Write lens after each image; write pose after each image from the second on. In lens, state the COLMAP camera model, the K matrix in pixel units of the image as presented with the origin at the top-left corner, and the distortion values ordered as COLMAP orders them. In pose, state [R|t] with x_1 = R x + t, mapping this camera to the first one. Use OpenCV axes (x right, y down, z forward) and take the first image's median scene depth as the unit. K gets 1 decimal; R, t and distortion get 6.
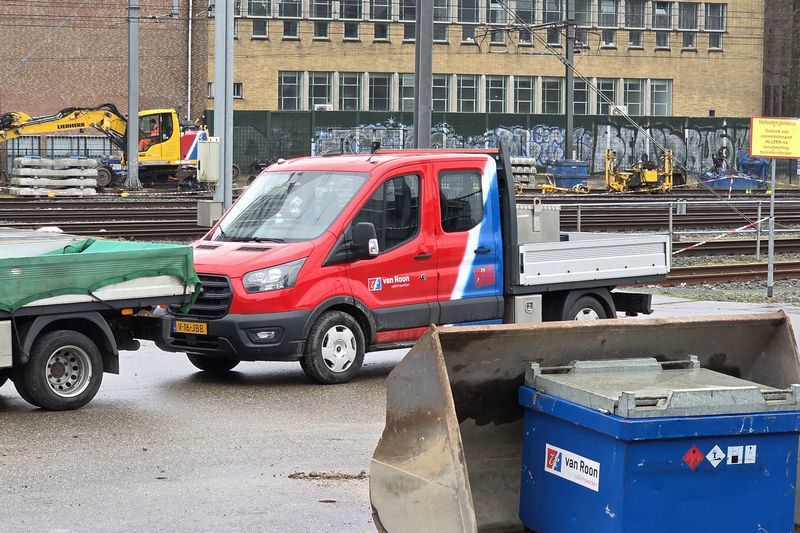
lens RADIAL K [[2291.8, 0, 400.0], [0, 2291.8, 266.5], [0, 0, 1]] dist [-0.896844, 16.774304]
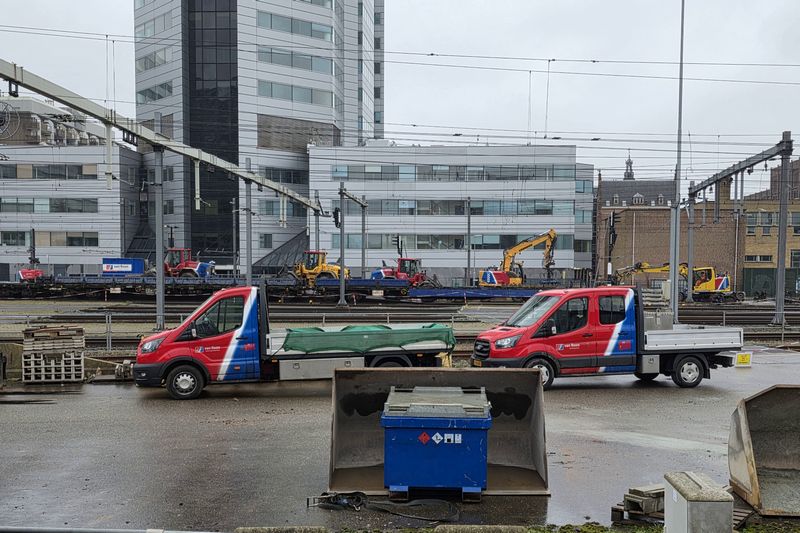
lens RADIAL K [[919.8, 0, 400.0], [0, 919.8, 266.5], [0, 0, 1]] dist [0.088305, -0.001400]
pose [[0.871506, -0.009147, -0.490300, 0.293446], [-0.025726, 0.997597, -0.064338, -0.008574], [0.489710, 0.068684, 0.869176, 0.146984]]
